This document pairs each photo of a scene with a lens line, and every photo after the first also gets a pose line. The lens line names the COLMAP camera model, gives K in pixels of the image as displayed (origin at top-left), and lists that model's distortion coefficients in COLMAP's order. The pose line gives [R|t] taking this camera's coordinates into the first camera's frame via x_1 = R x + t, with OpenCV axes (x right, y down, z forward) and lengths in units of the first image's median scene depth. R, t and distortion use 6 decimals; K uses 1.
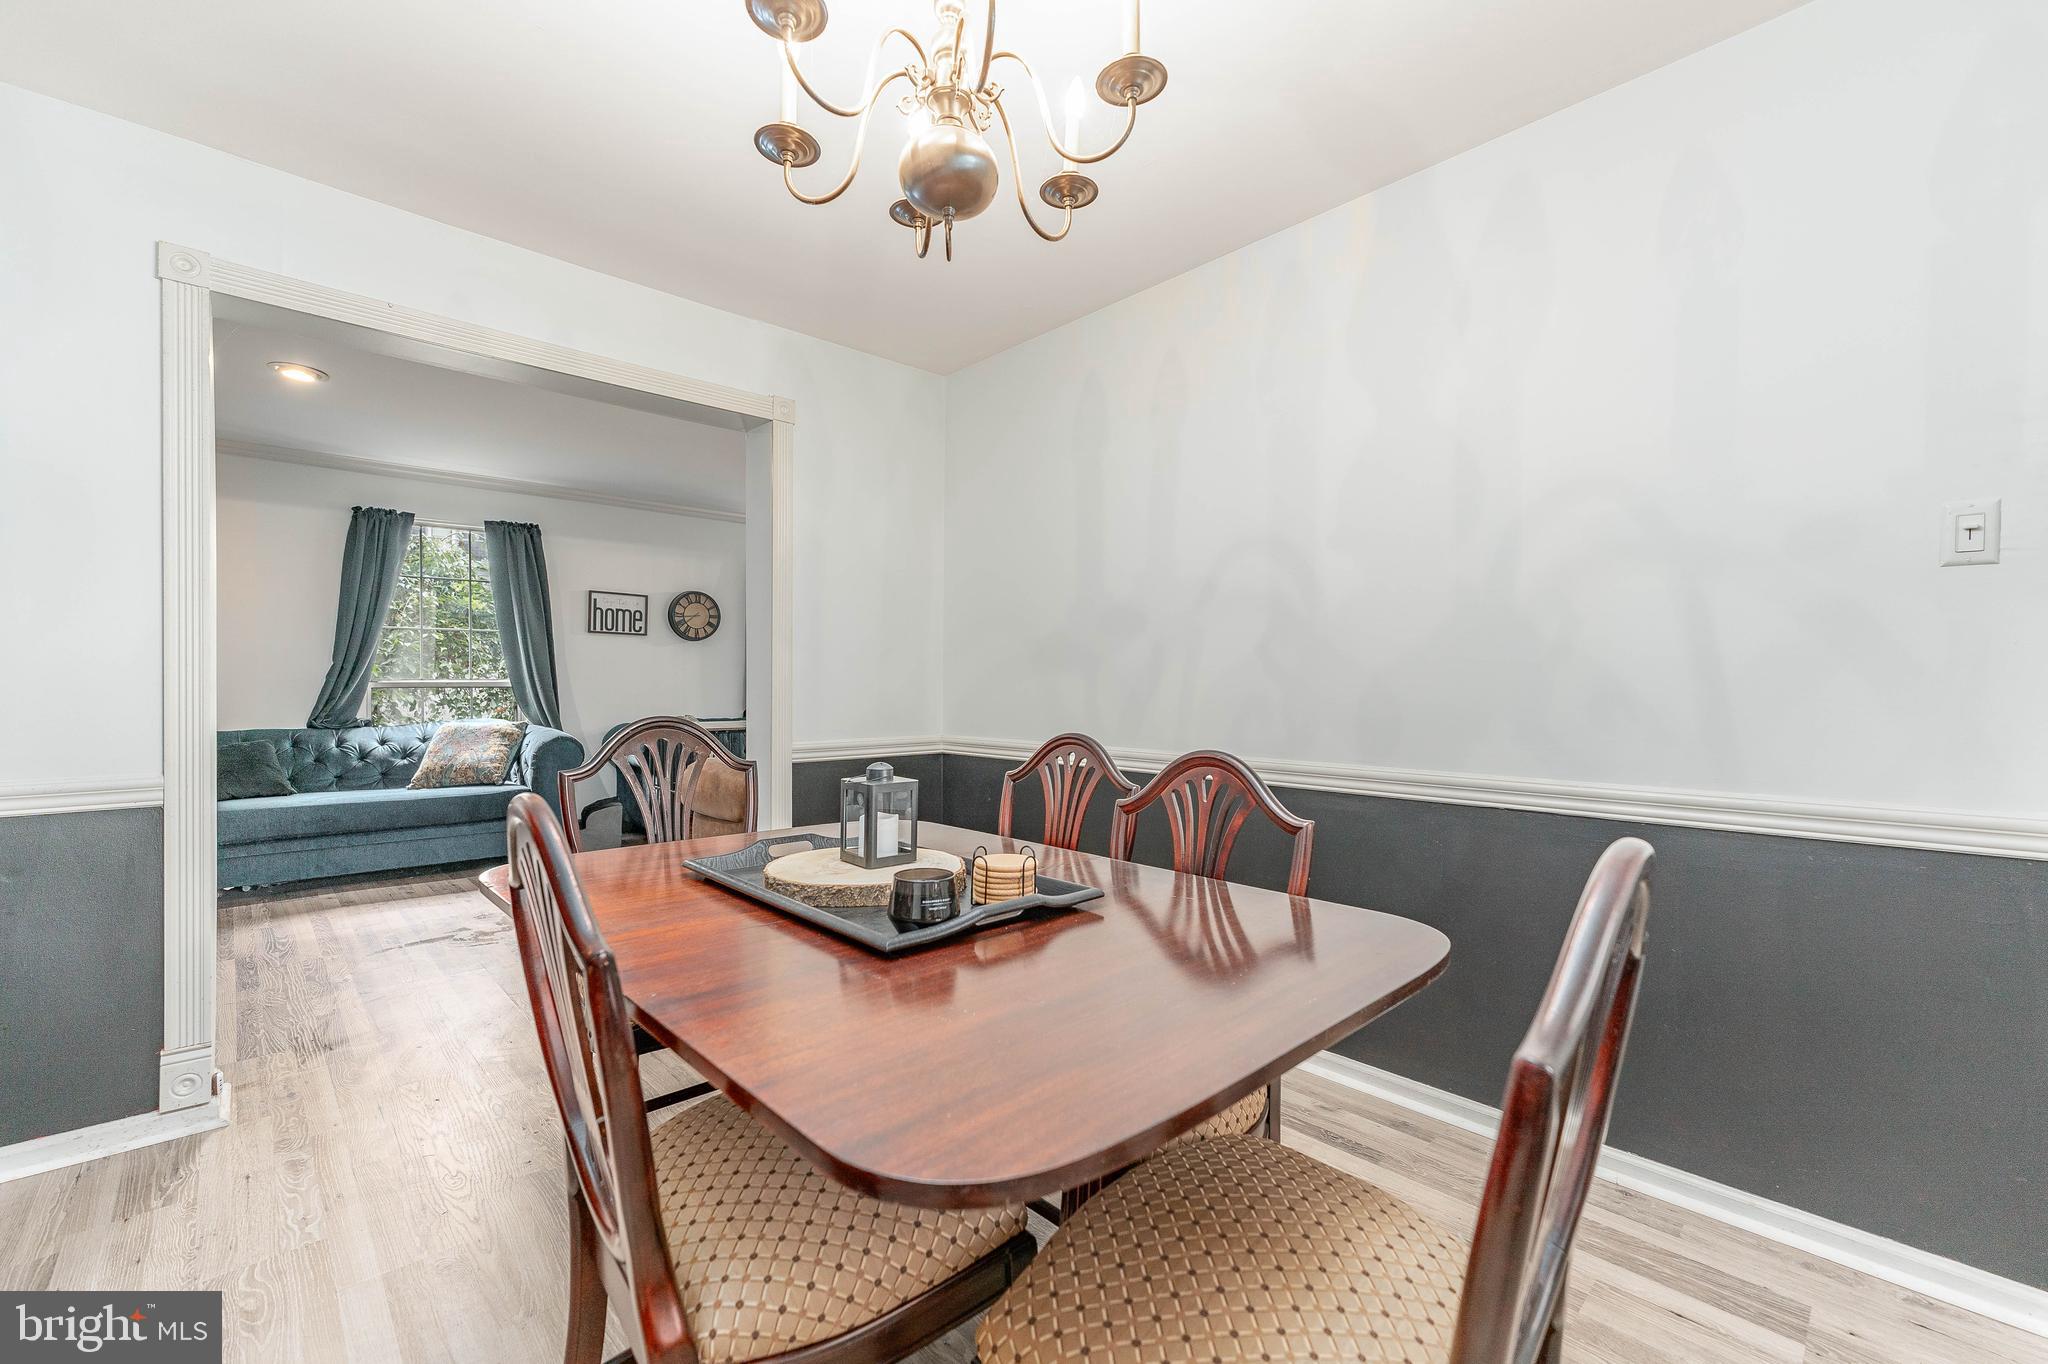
lens RADIAL K [[840.9, 0, 1029.8], [0, 840.9, 692.7], [0, 0, 1]] dist [-0.002665, -0.000574]
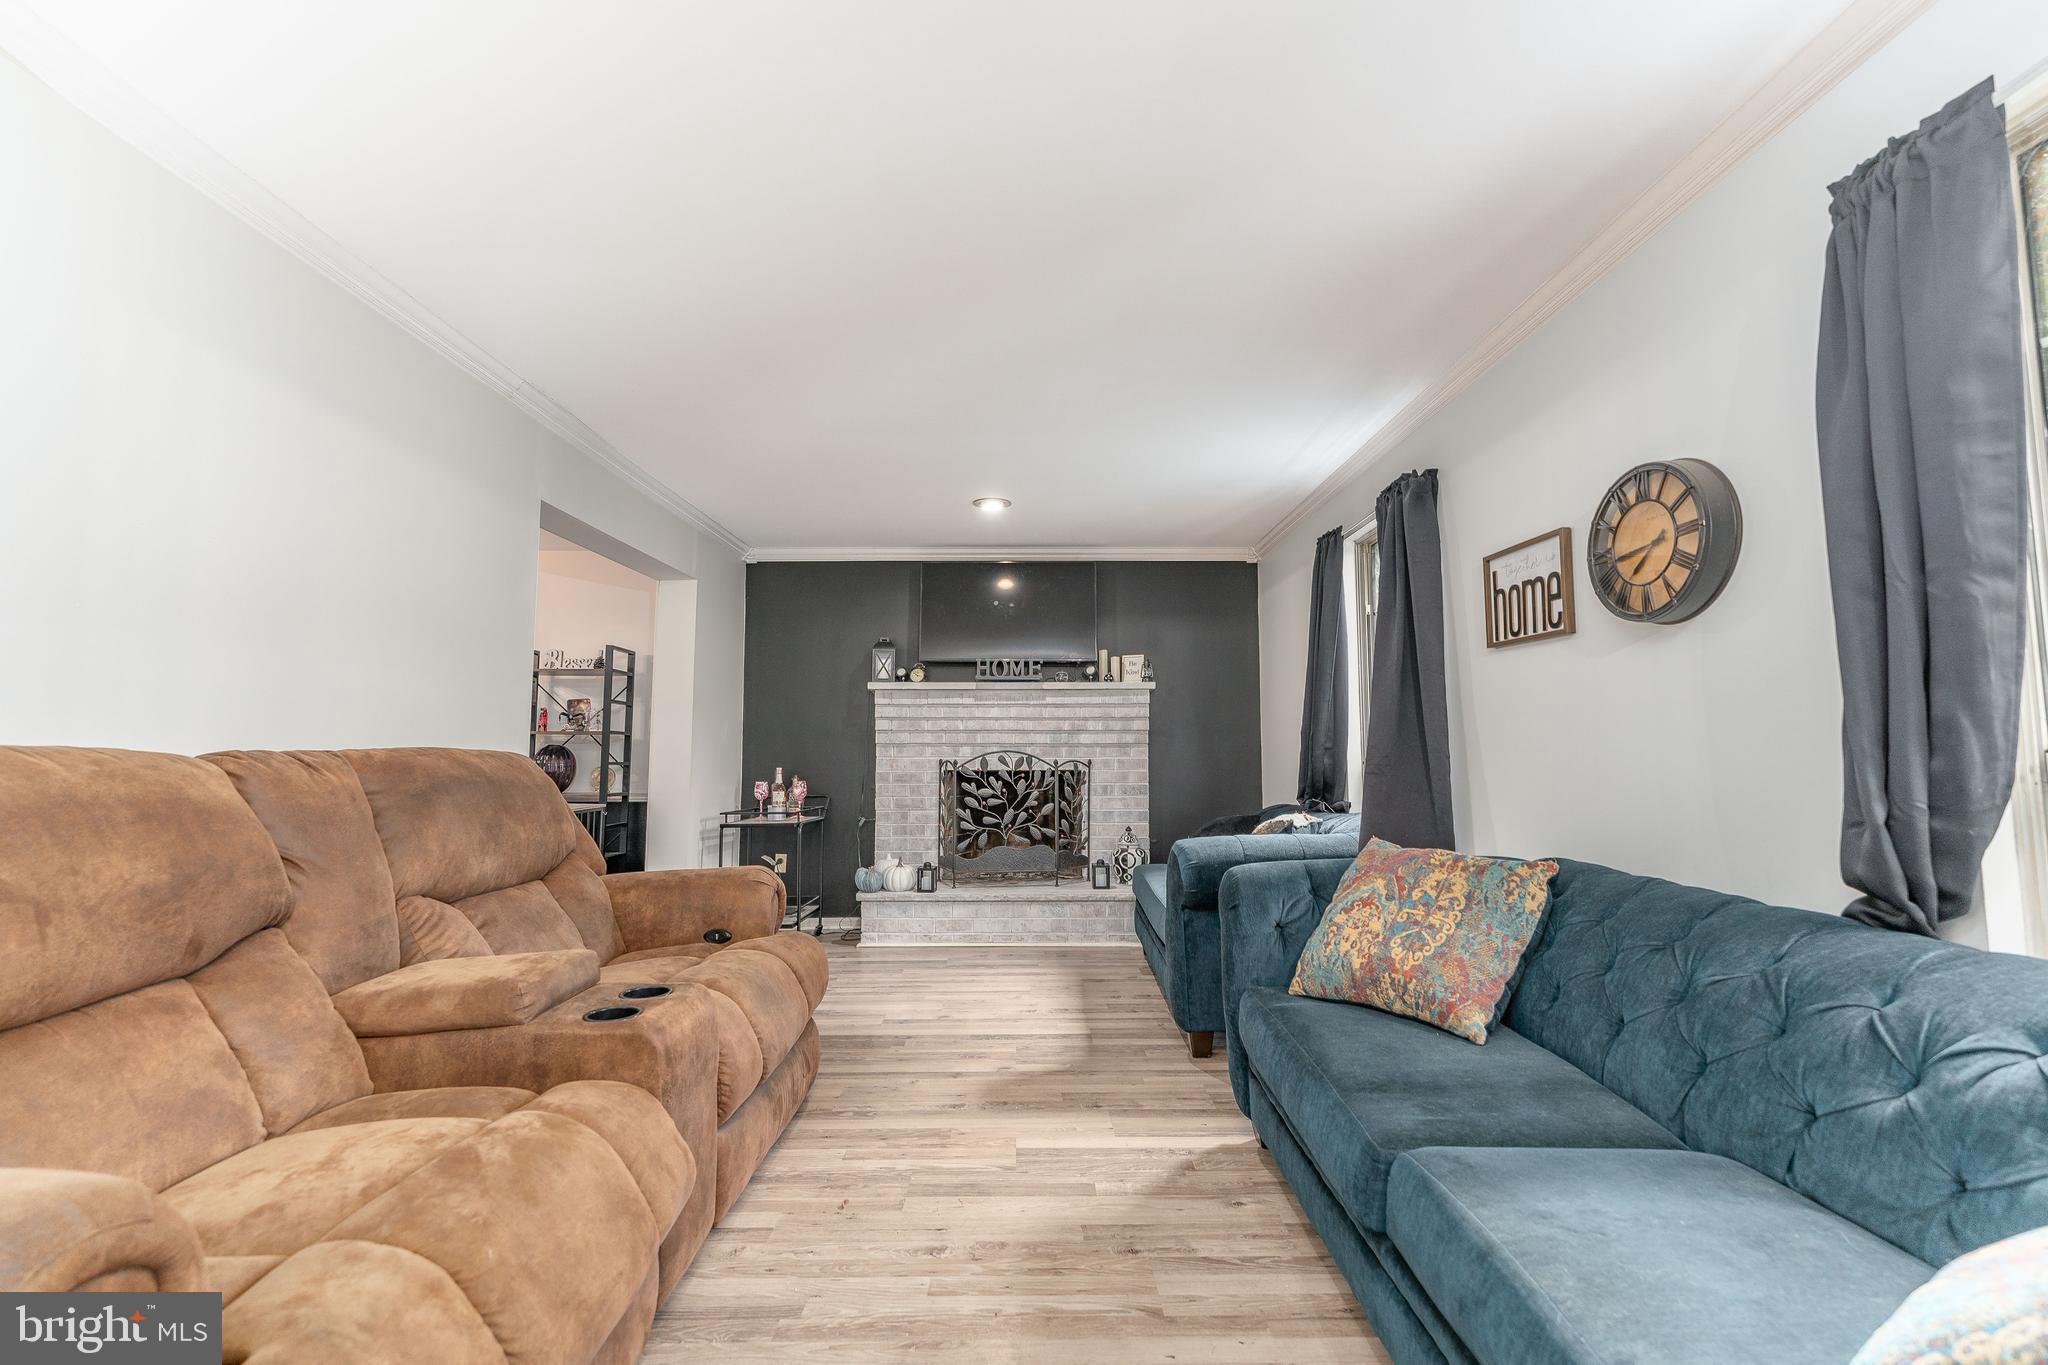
lens RADIAL K [[840.9, 0, 1021.4], [0, 840.9, 684.8], [0, 0, 1]] dist [-0.002665, -0.000574]
pose [[-0.681821, -0.055059, -0.729444, -0.011515], [0.000004, 0.997163, -0.075271, -0.015732], [0.731519, -0.051324, -0.679886, 1.083108]]
